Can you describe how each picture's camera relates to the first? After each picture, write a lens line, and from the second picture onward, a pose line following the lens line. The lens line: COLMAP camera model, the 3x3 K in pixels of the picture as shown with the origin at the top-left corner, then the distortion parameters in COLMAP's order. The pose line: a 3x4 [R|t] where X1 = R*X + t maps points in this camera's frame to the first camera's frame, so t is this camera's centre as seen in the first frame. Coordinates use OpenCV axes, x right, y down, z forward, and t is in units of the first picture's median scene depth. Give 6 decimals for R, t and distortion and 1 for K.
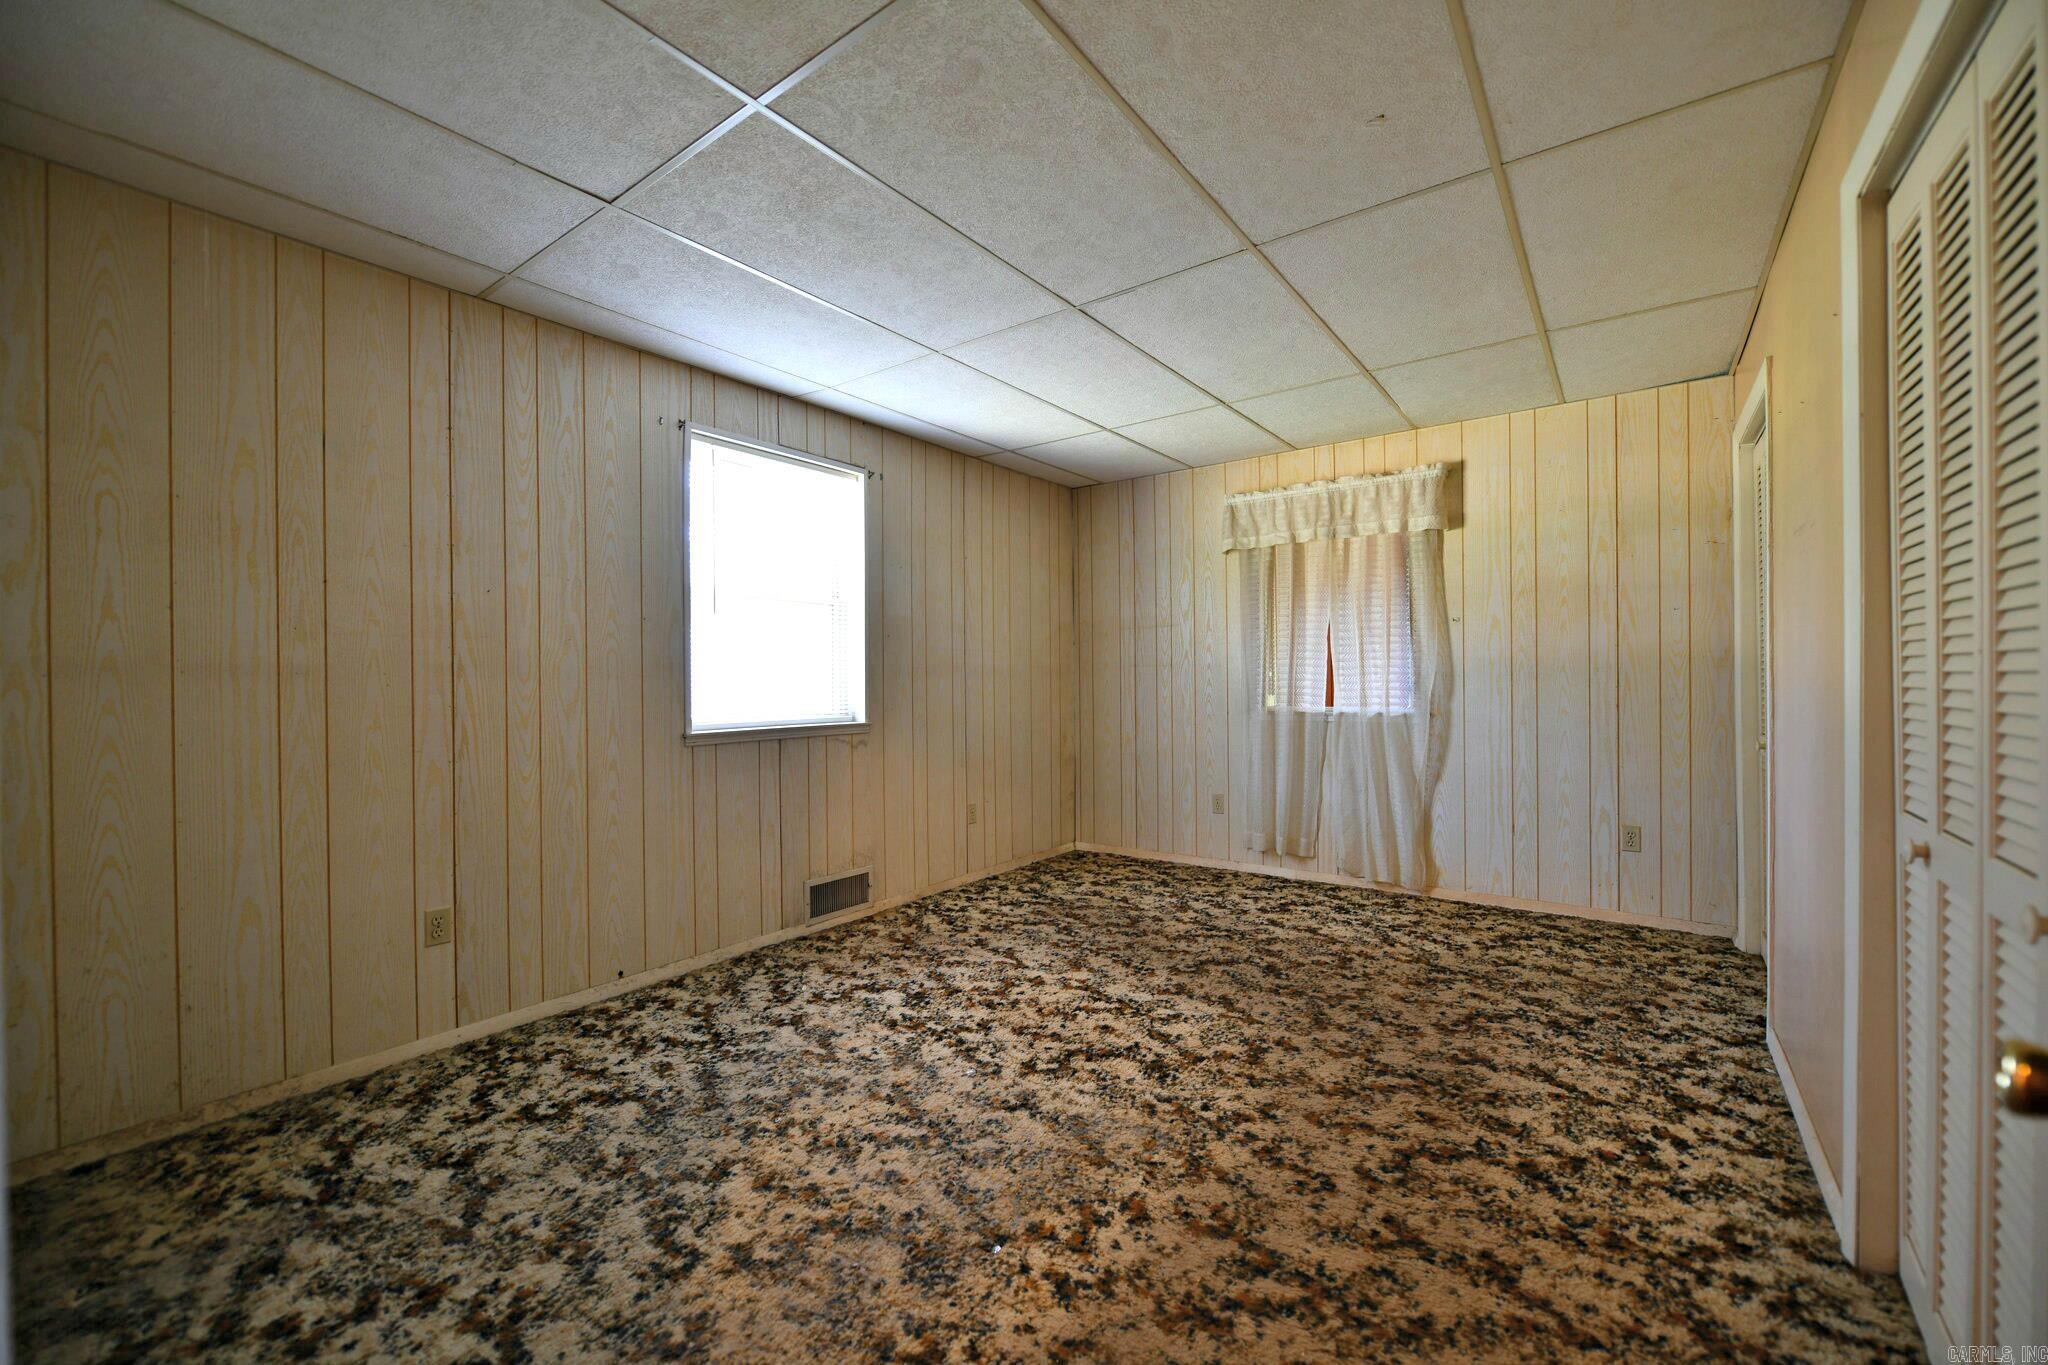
lens RADIAL K [[822.0, 0, 1032.6], [0, 822.0, 700.0], [0, 0, 1]] dist [-0.010492, -0.000609]
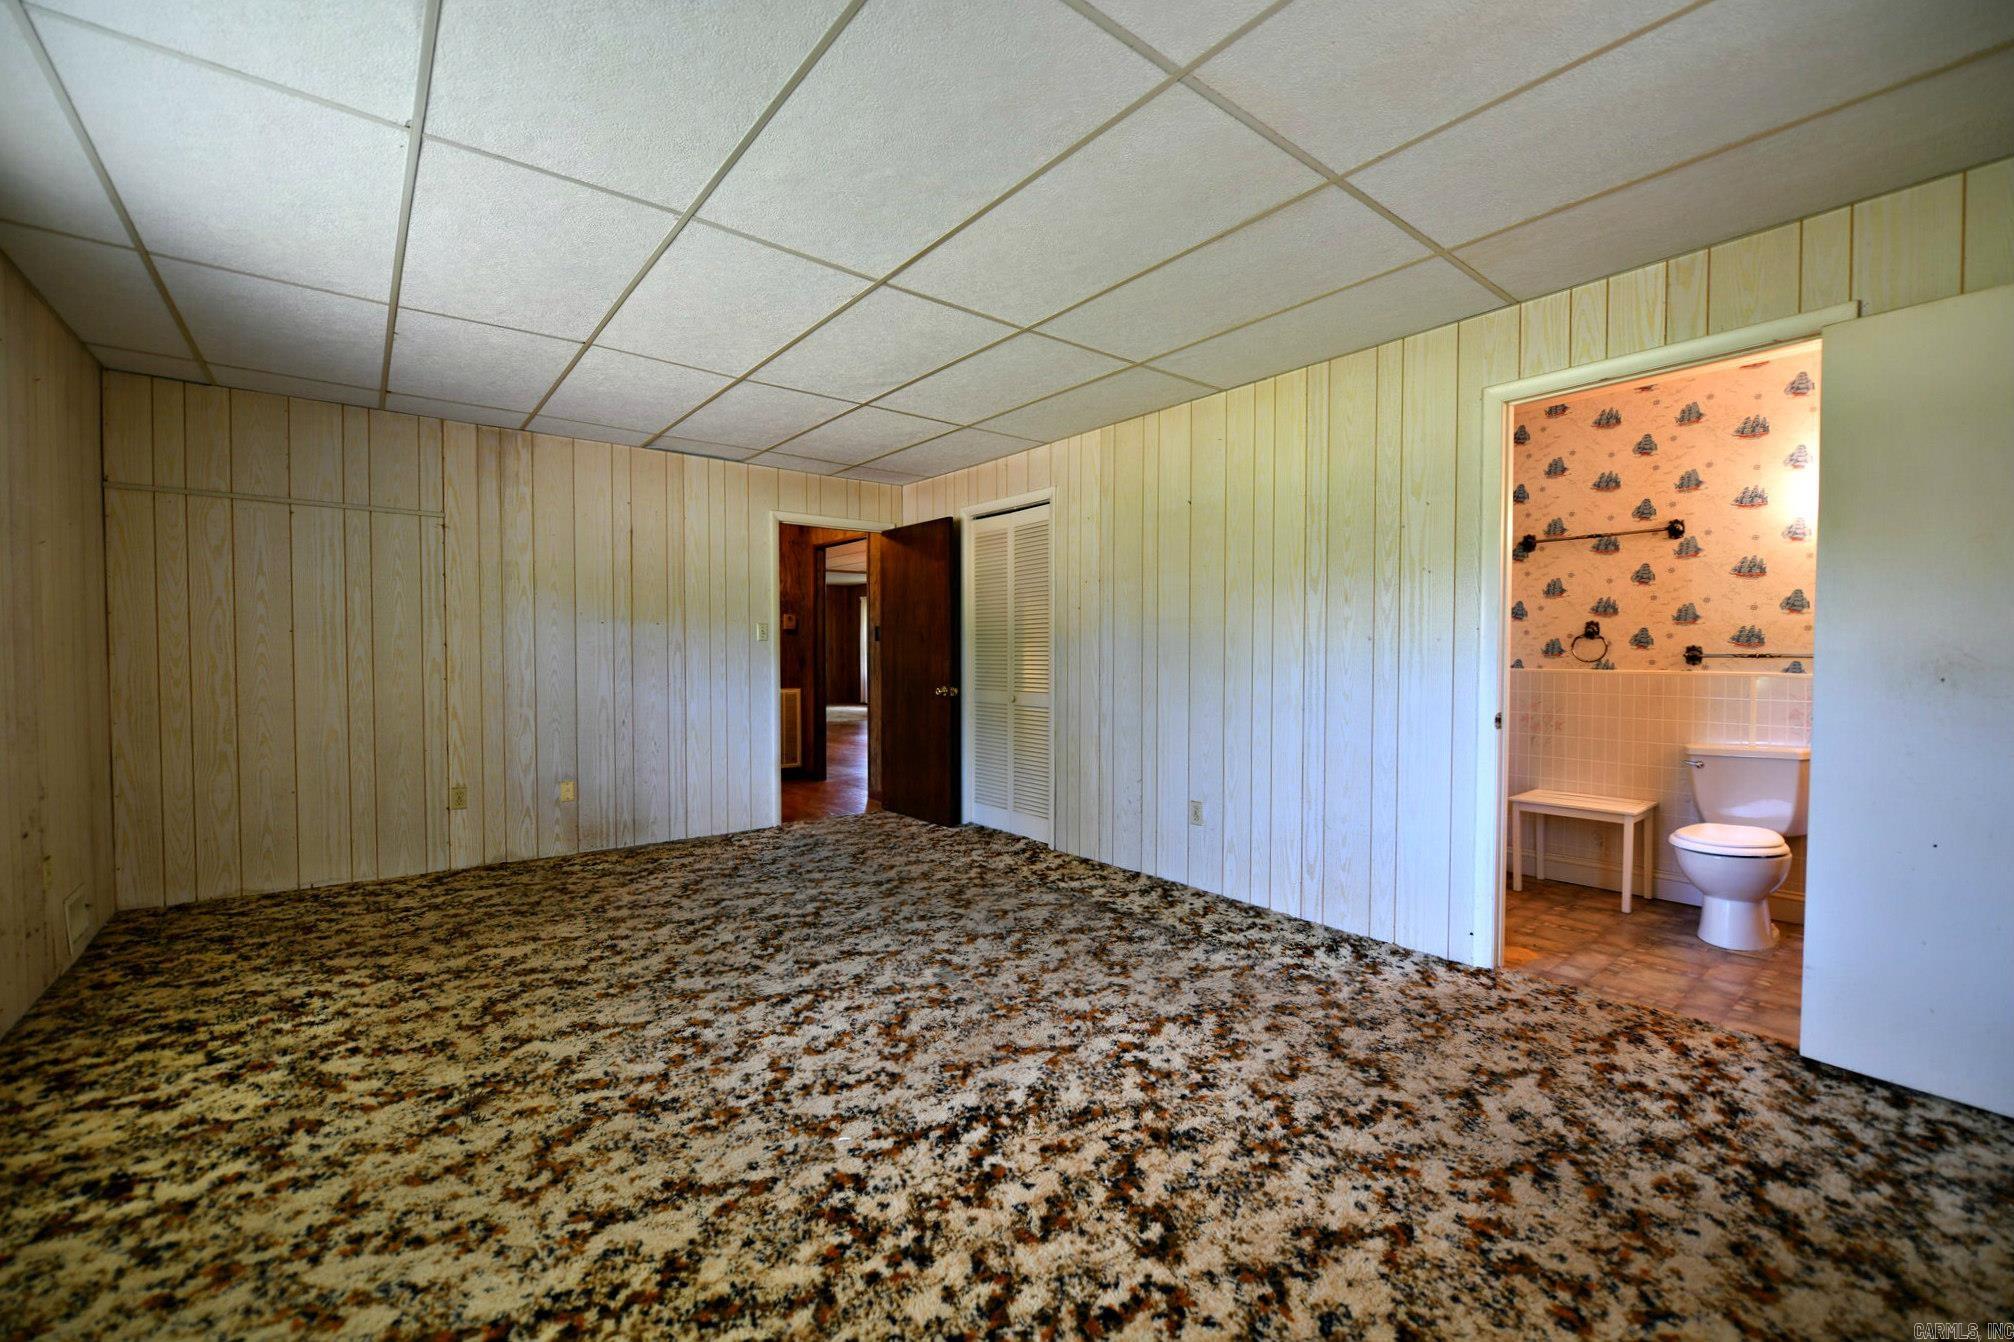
lens RADIAL K [[808.3, 0, 1009.3], [0, 808.3, 671.6], [0, 0, 1]] dist [-0.010492, -0.000609]
pose [[0.255251, -0.015315, 0.966754, -0.801571], [0.027131, 0.999594, 0.008672, -0.013920], [-0.966494, 0.024015, 0.255563, 0.550475]]
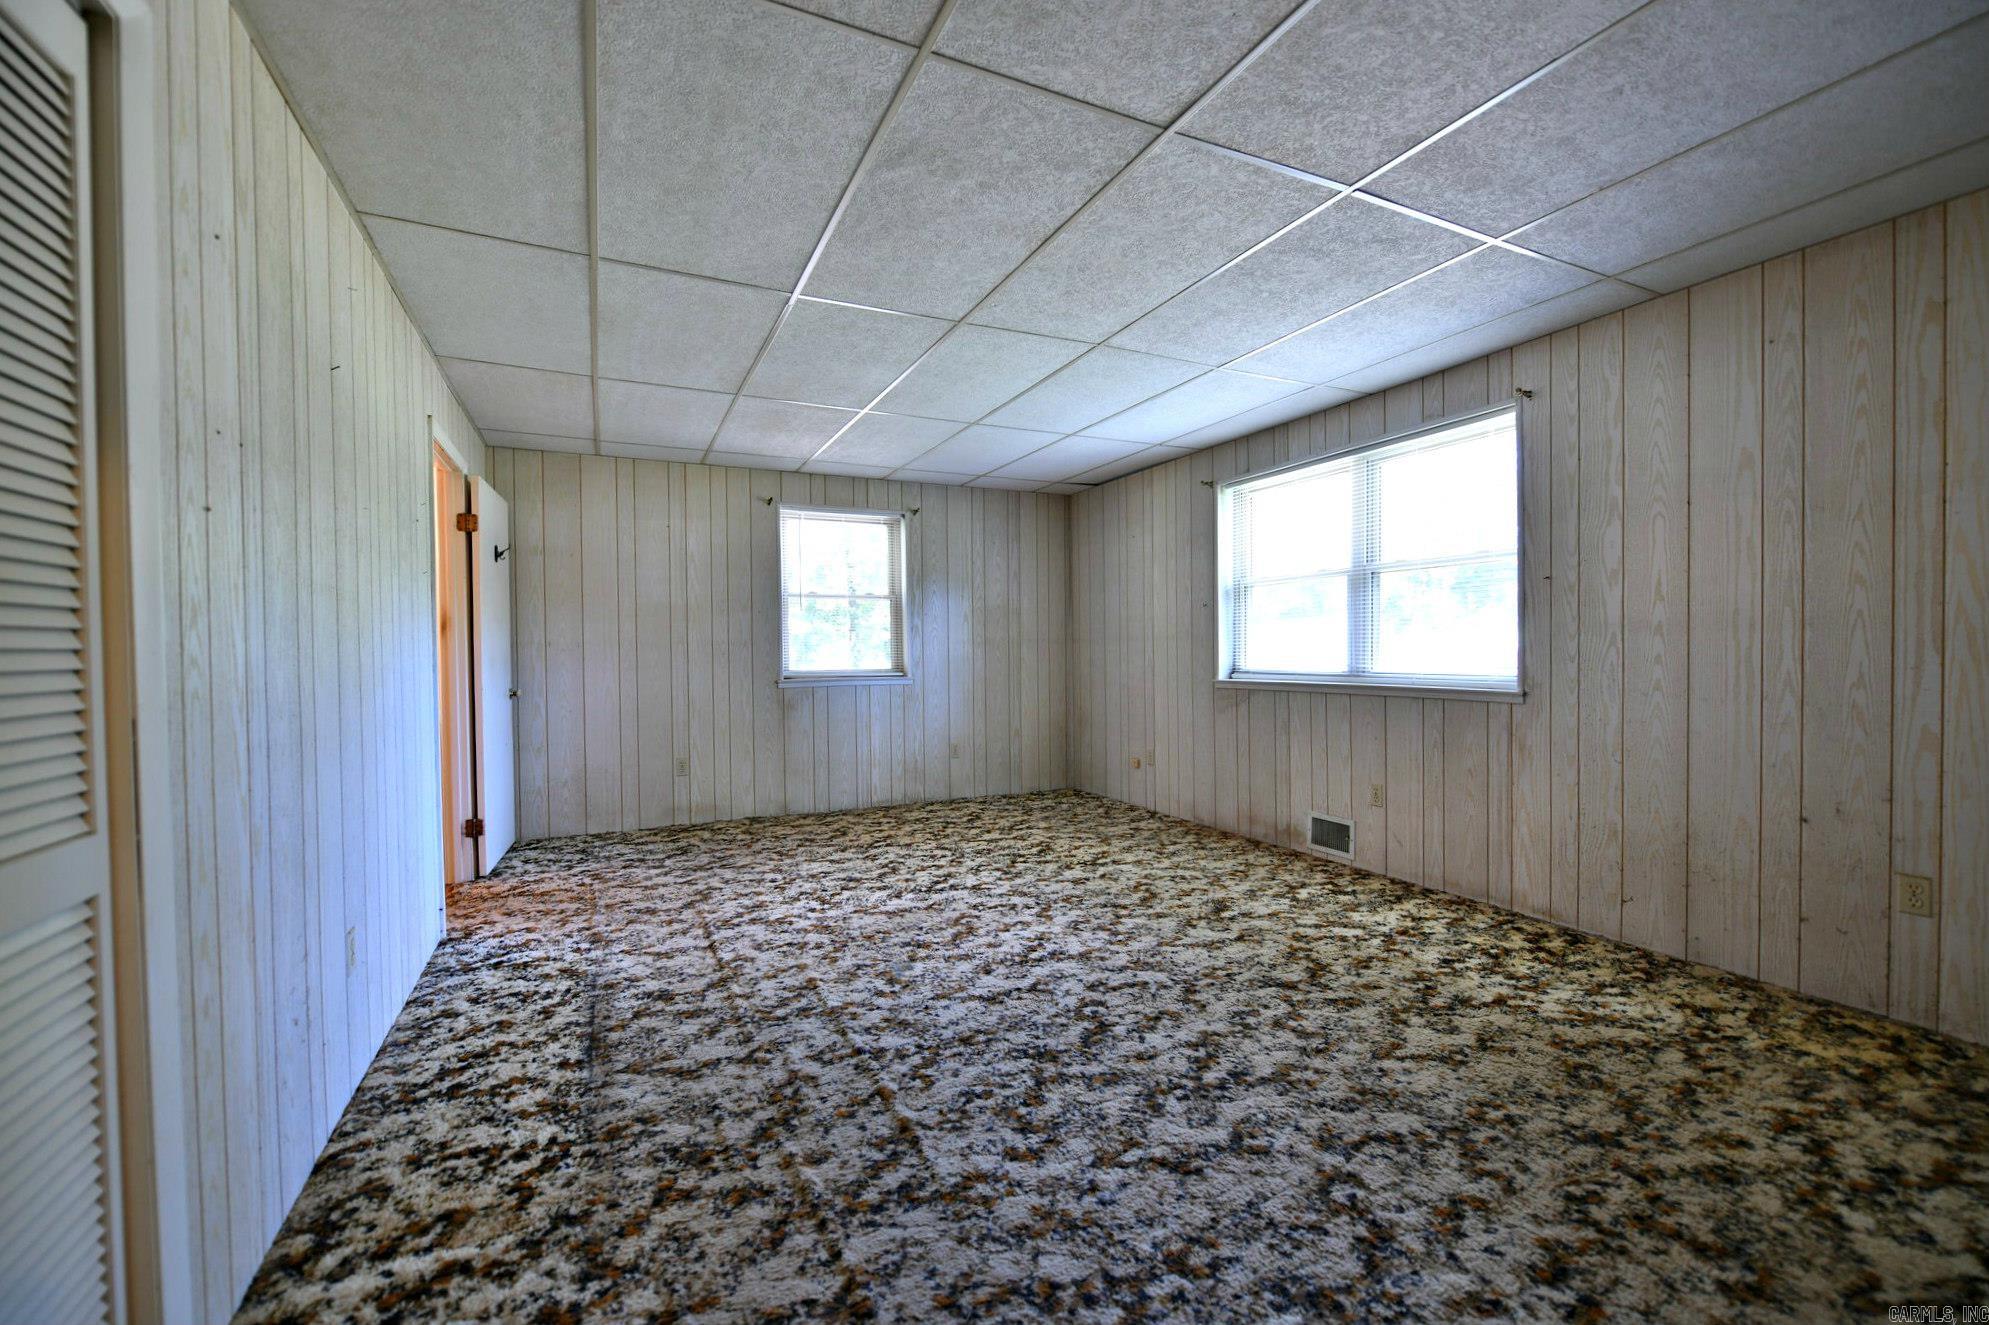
lens RADIAL K [[798.3, 0, 981.8], [0, 798.3, 666.1], [0, 0, 1]] dist [-0.010492, -0.000609]
pose [[-0.484307, 0.035253, -0.874188, 1.096077], [-0.010657, 0.998876, 0.046185, -0.057700], [0.874833, 0.031684, -0.483387, 1.523141]]
